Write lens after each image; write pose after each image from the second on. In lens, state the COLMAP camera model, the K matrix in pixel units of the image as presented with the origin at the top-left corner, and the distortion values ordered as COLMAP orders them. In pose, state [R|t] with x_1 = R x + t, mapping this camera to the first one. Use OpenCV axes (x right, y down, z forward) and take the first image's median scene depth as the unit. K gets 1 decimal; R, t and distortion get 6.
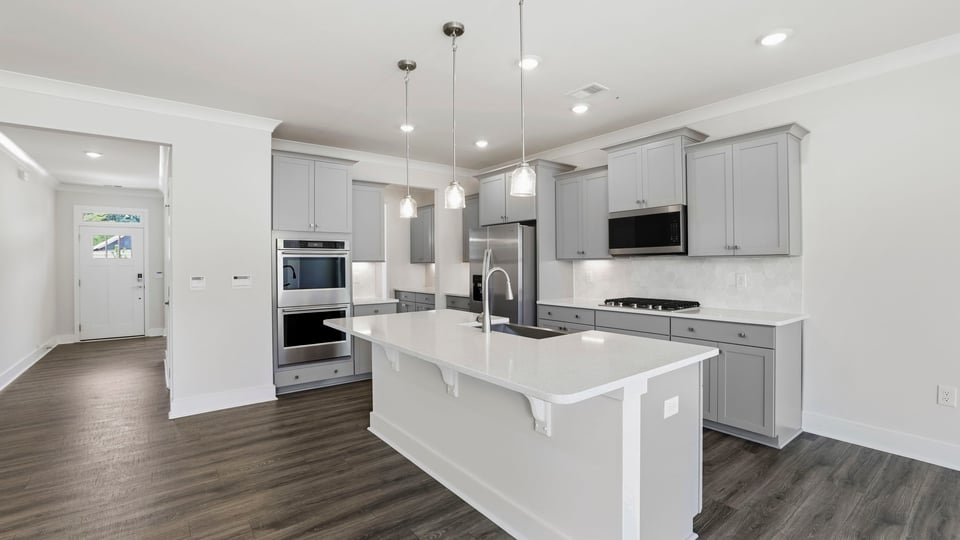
lens RADIAL K [[429.8, 0, 472.6], [0, 429.8, 264.9], [0, 0, 1]] dist [-0.032559, 0.010623]
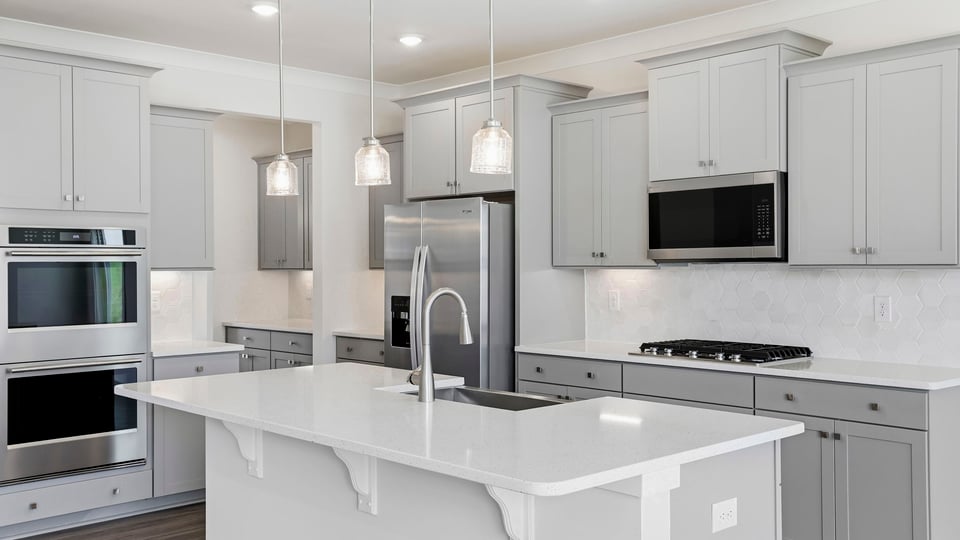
lens RADIAL K [[948.5, 0, 472.5], [0, 948.5, 272.1], [0, 0, 1]] dist [0.083767, 0.000000]
pose [[0.995004, 0.002812, 0.099795, -0.023657], [-0.003355, 0.999980, 0.005279, -0.015864], [-0.099778, -0.005587, 0.994994, -0.188470]]
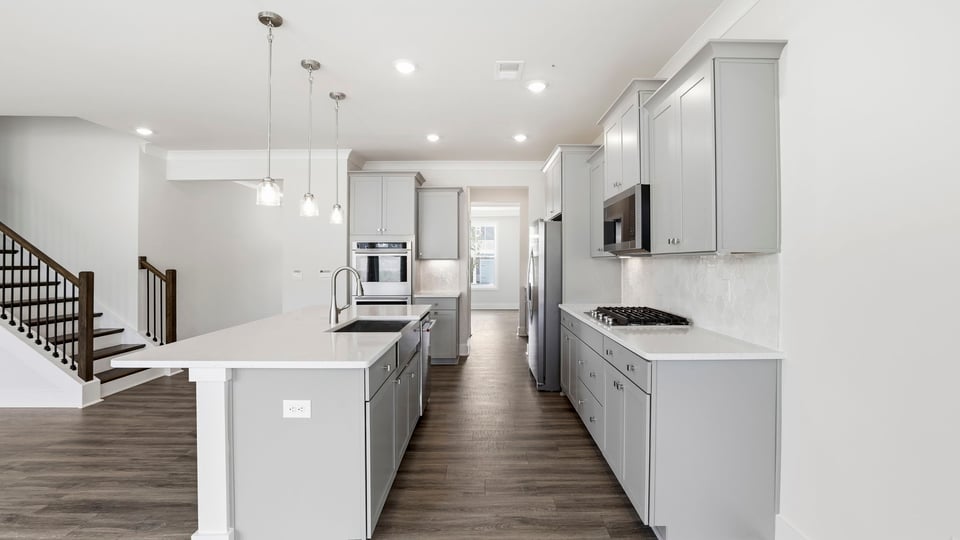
lens RADIAL K [[427.8, 0, 483.1], [0, 427.8, 261.2], [0, 0, 1]] dist [-0.015108, 0.002046]
pose [[0.793643, 0.005659, -0.608358, 0.720286], [-0.006143, 0.999980, 0.001288, -0.007300], [0.608353, 0.002715, 0.793662, 0.243054]]
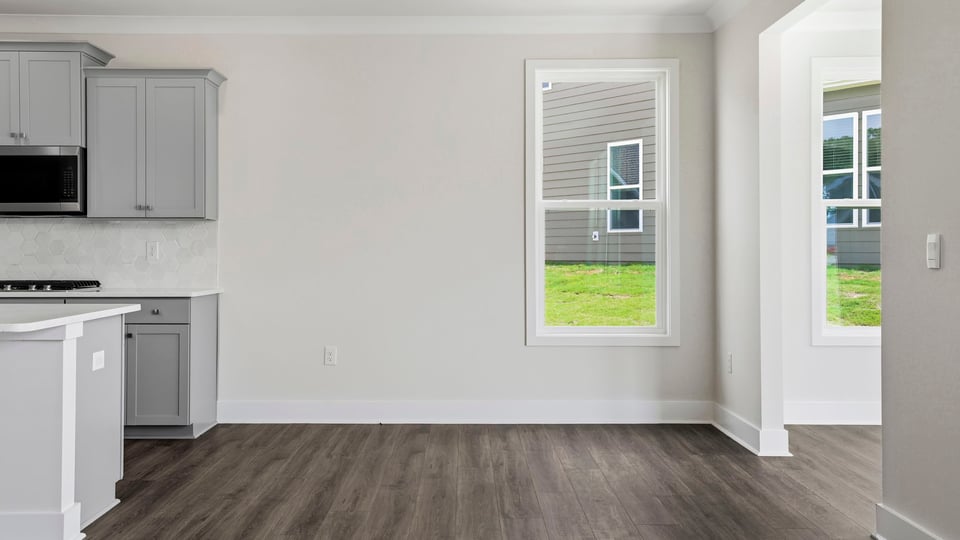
lens RADIAL K [[949.8, 0, 478.3], [0, 949.8, 251.3], [0, 0, 1]] dist [0.038933, 0.000000]
pose [[0.611536, 0.009485, 0.791160, -0.386499], [-0.006713, 0.999954, -0.006799, 0.045162], [-0.791188, -0.001154, 0.611572, -0.542267]]
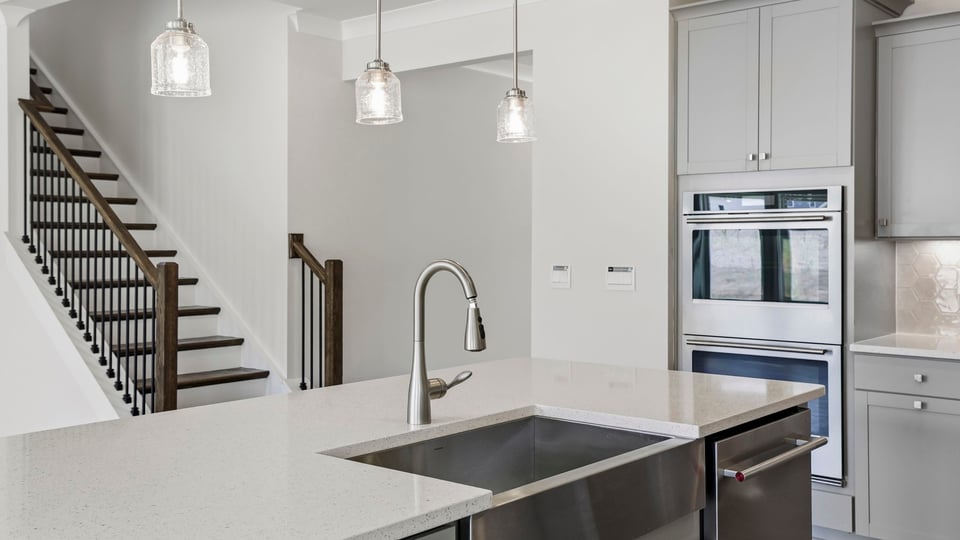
lens RADIAL K [[949.8, 0, 481.0], [0, 949.8, 265.5], [0, 0, 1]] dist [0.038933, 0.000000]
pose [[0.202070, 0.030899, -0.978884, 0.631714], [-0.003882, 0.999520, 0.030749, -0.011710], [0.979363, -0.002413, 0.202093, 0.623125]]
